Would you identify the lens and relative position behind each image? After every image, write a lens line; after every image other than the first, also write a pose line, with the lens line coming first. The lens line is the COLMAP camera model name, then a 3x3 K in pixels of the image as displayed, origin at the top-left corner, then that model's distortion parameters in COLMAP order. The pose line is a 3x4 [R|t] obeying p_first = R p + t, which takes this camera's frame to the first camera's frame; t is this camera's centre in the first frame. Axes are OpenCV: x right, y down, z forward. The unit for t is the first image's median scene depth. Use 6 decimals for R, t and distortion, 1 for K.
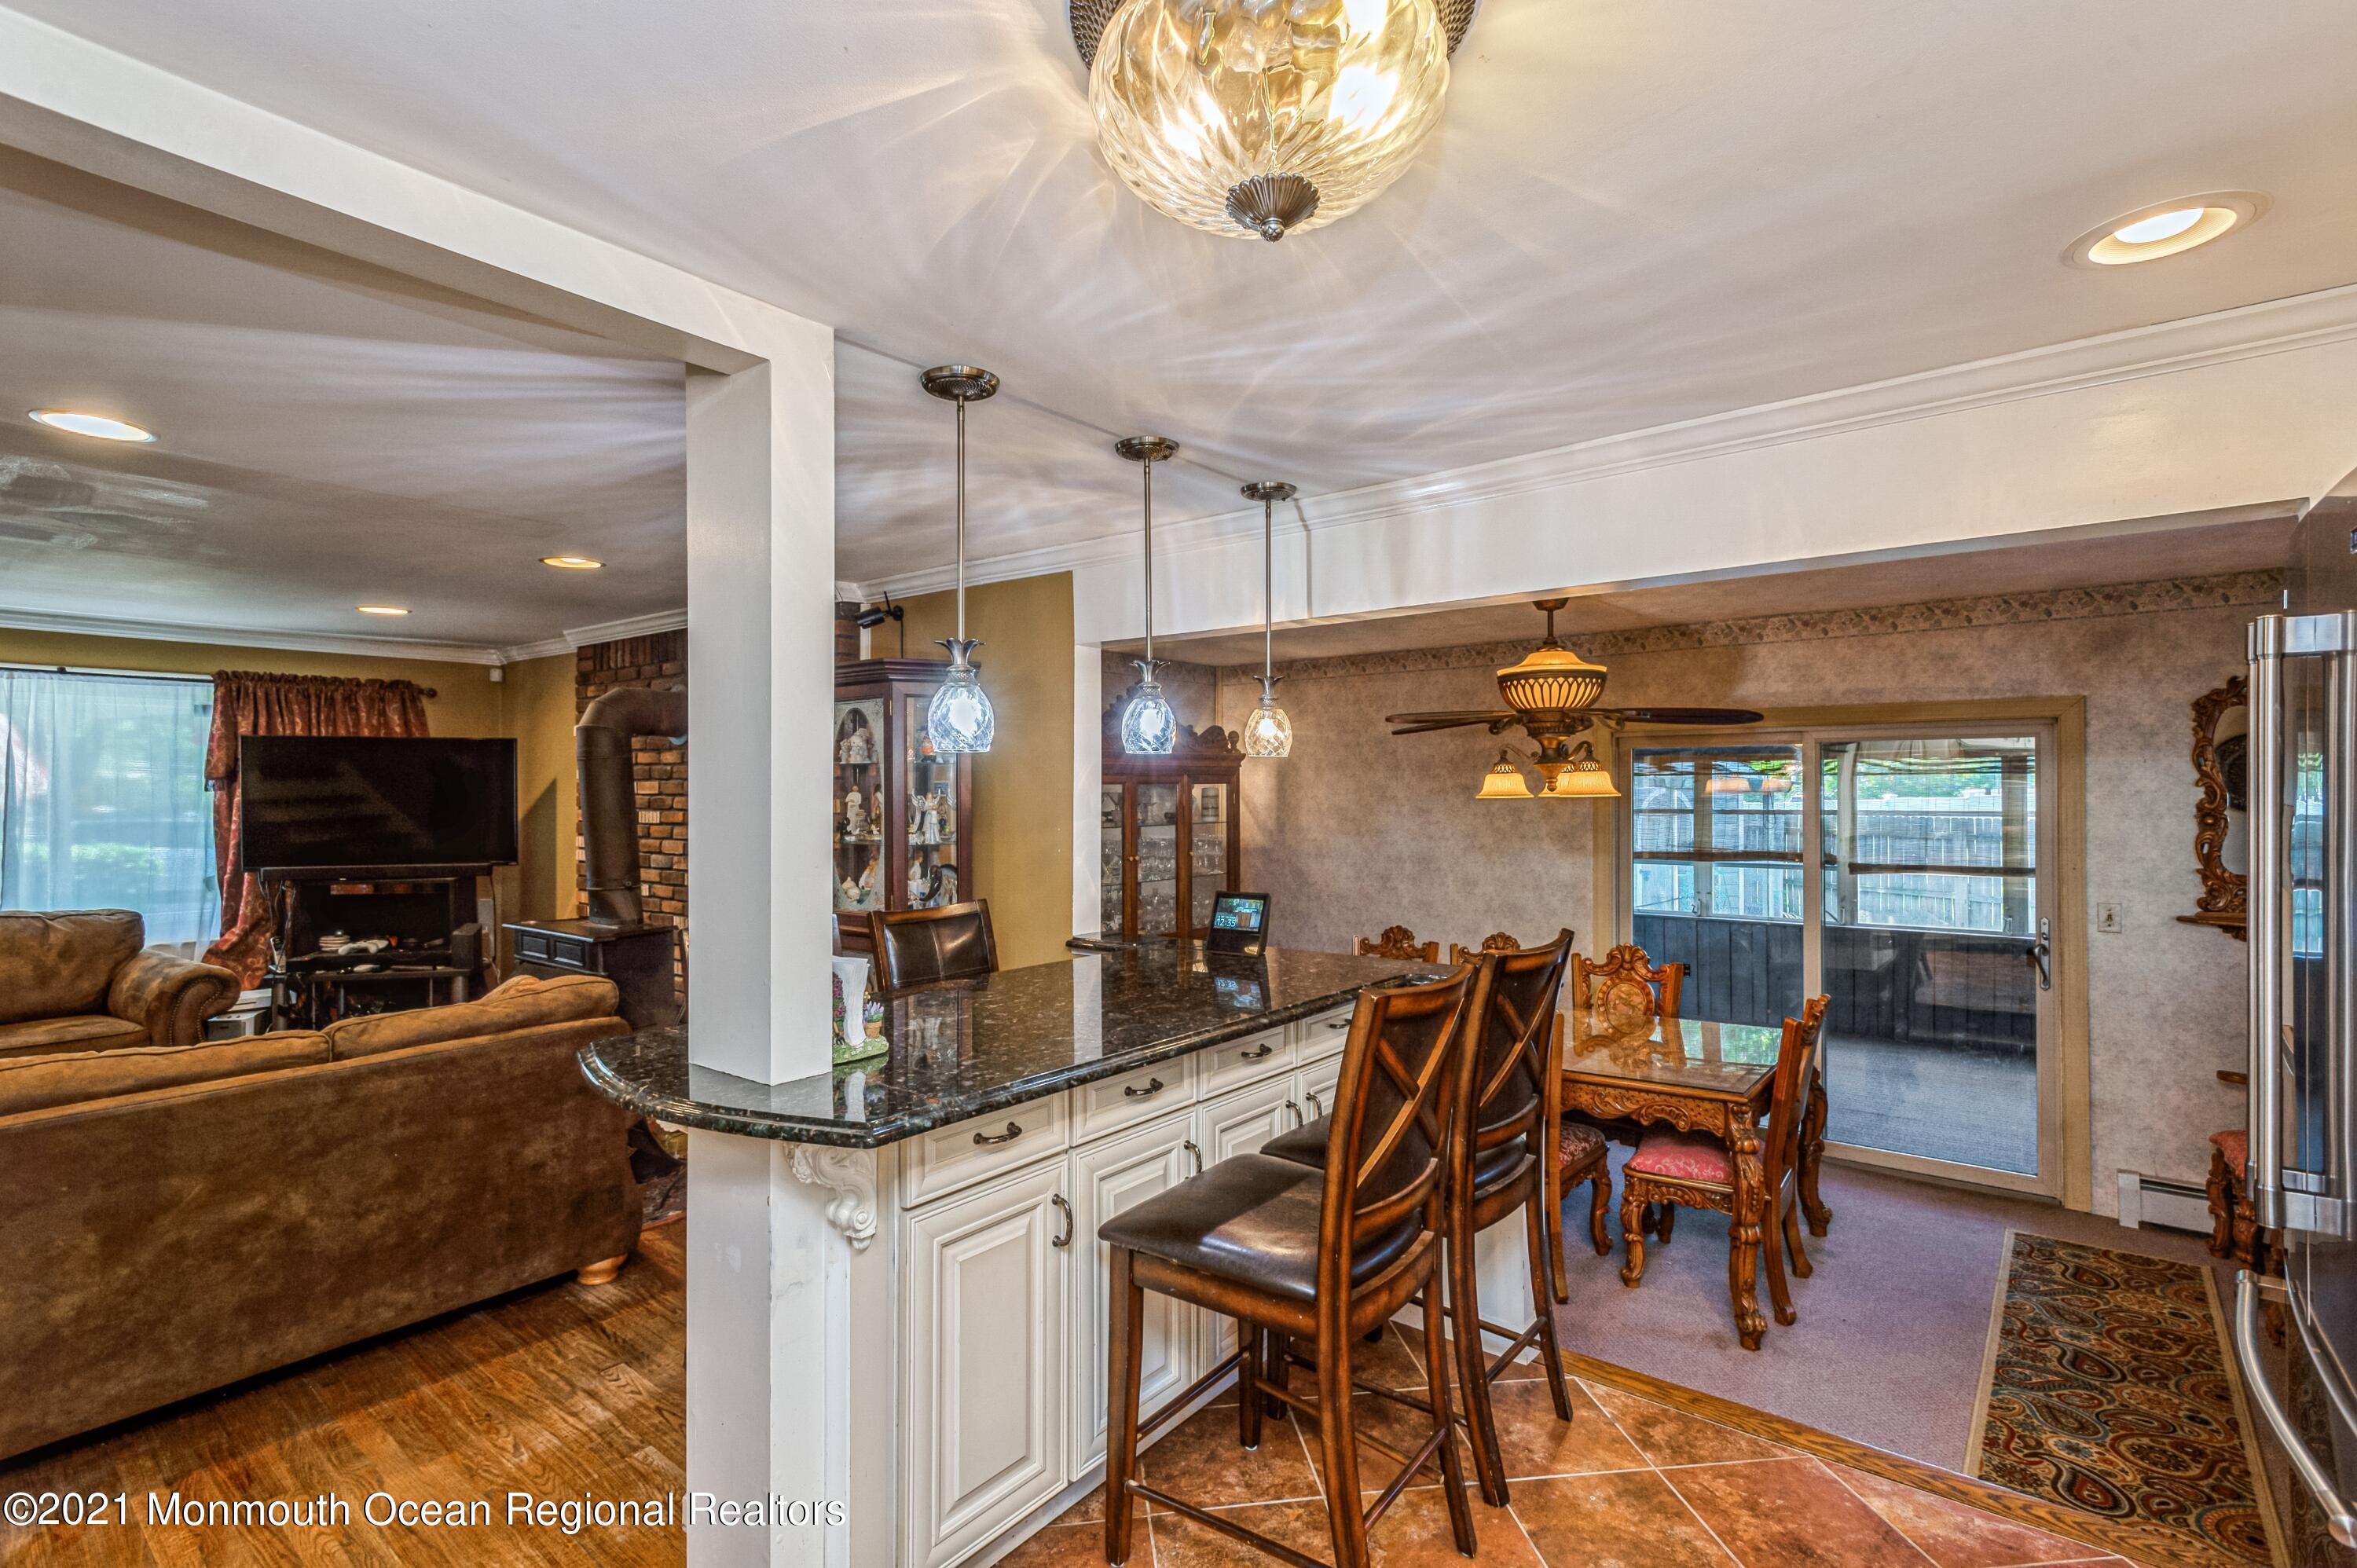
lens RADIAL K [[1100.4, 0, 1186.4], [0, 1100.4, 791.3], [0, 0, 1]] dist [0.018368, -0.007321]
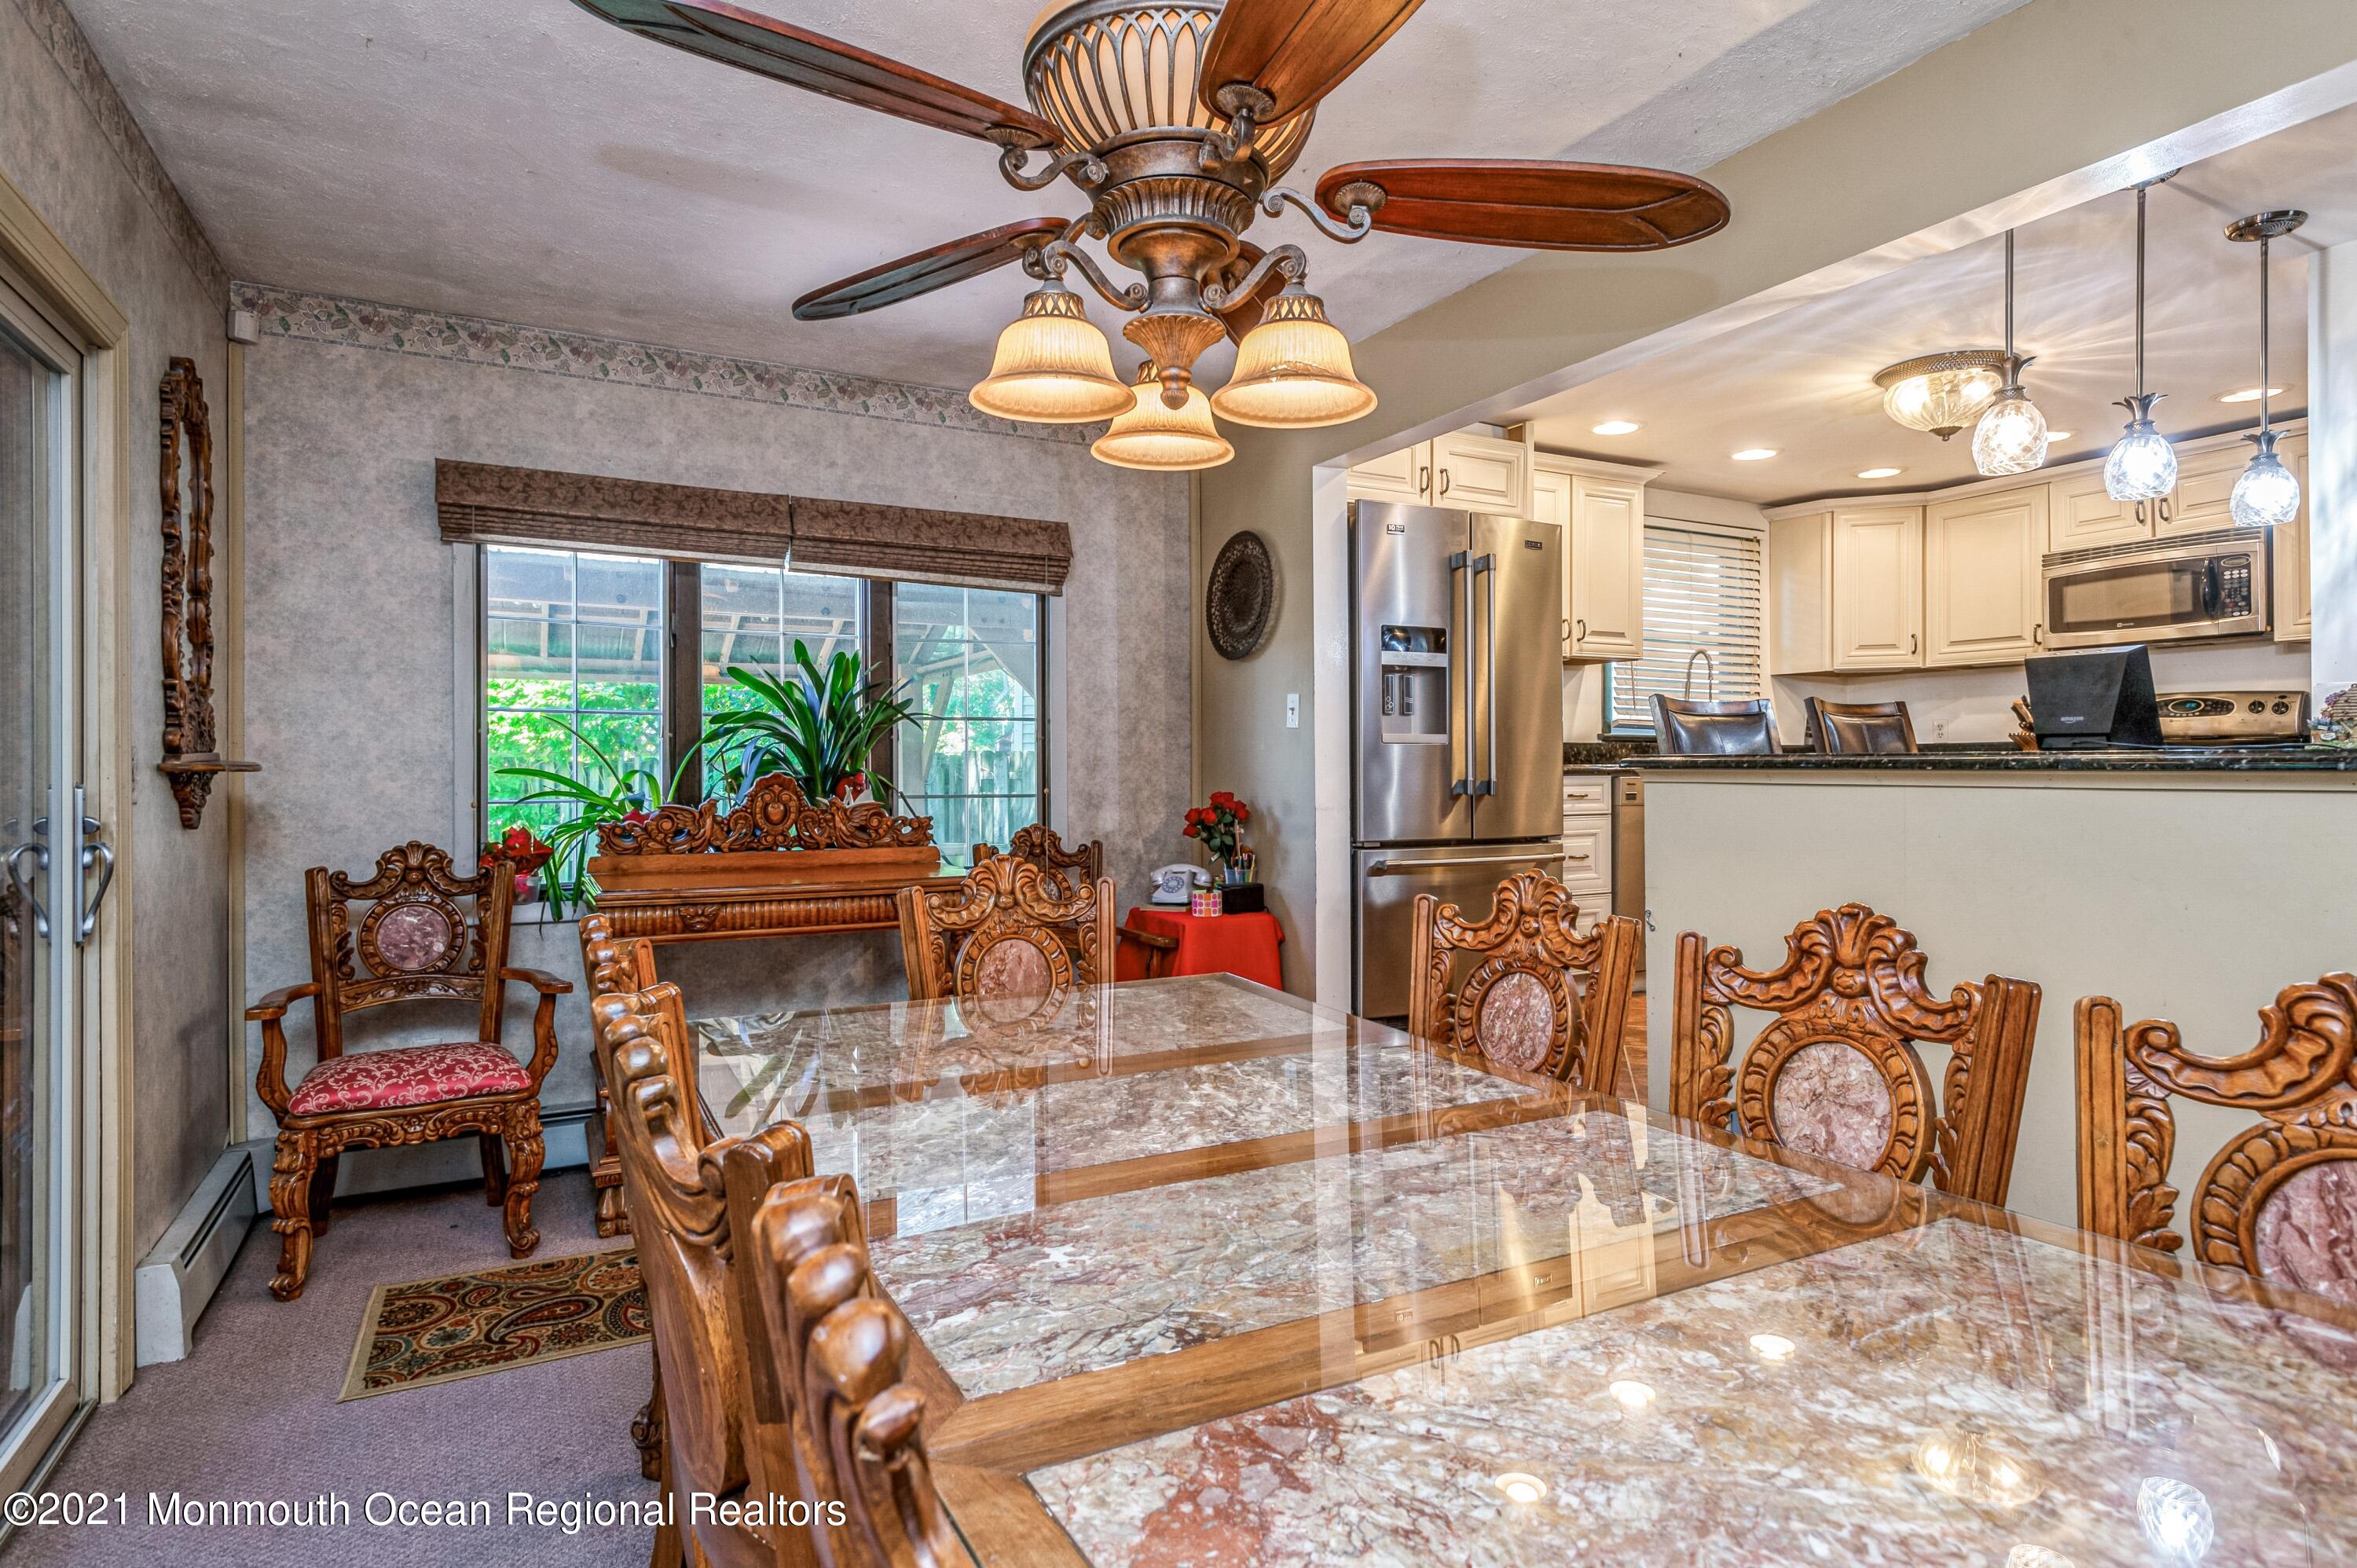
lens RADIAL K [[1244.9, 0, 1178.3], [0, 1244.9, 770.5], [0, 0, 1]] dist [0.007389, 0.001722]
pose [[-0.912619, 0.001978, 0.408805, 0.155307], [0.002527, 0.999996, 0.000803, 0.103282], [-0.408802, 0.001766, -0.912621, 1.211290]]
